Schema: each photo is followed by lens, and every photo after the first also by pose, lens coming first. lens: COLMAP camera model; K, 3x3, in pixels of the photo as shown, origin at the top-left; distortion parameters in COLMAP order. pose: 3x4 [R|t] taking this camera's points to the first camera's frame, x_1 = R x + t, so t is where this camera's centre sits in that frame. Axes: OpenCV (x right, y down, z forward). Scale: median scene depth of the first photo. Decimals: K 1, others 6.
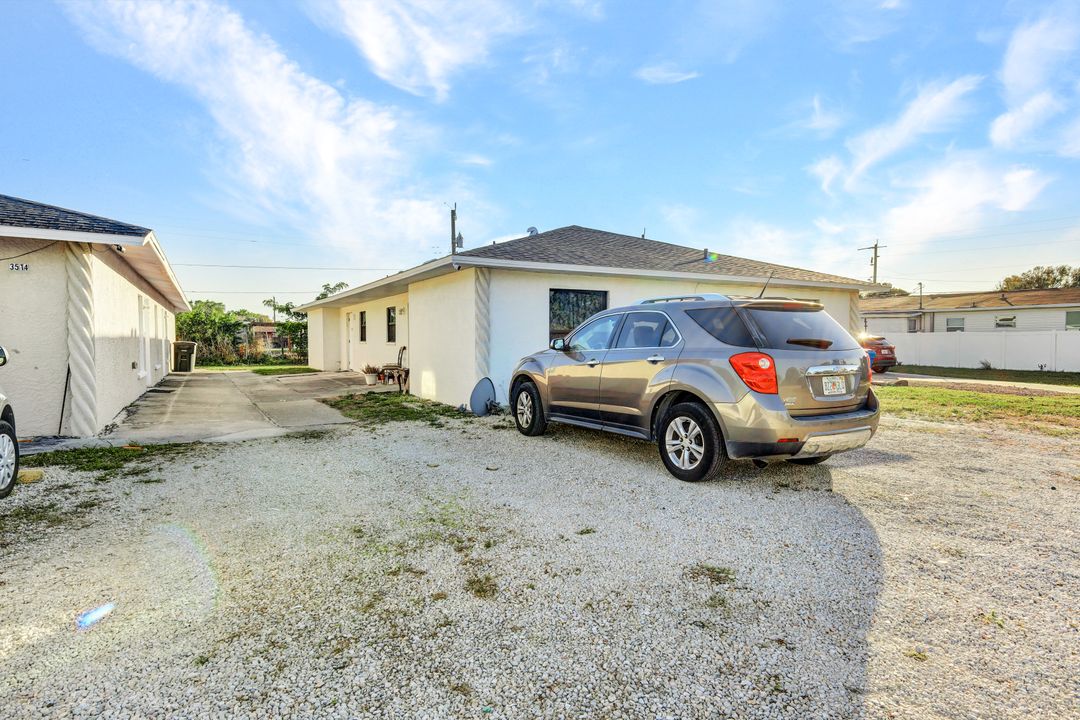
lens RADIAL K [[627.3, 0, 538.5], [0, 627.3, 360.3], [0, 0, 1]] dist [-0.002079, -0.000111]
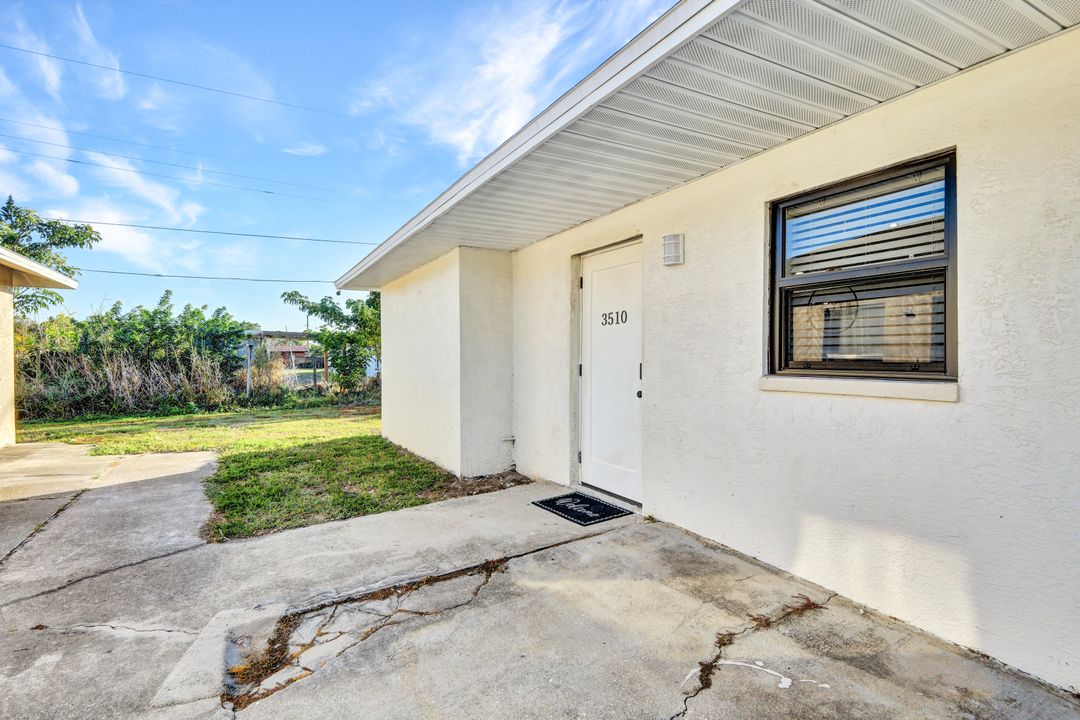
lens RADIAL K [[538.0, 0, 541.2], [0, 538.0, 358.1], [0, 0, 1]] dist [0.001356, 0.000041]
pose [[0.999943, -0.000003, 0.010651, -0.202309], [0.000296, 0.999622, -0.027507, -0.021490], [-0.010647, 0.027509, 0.999565, 0.495460]]
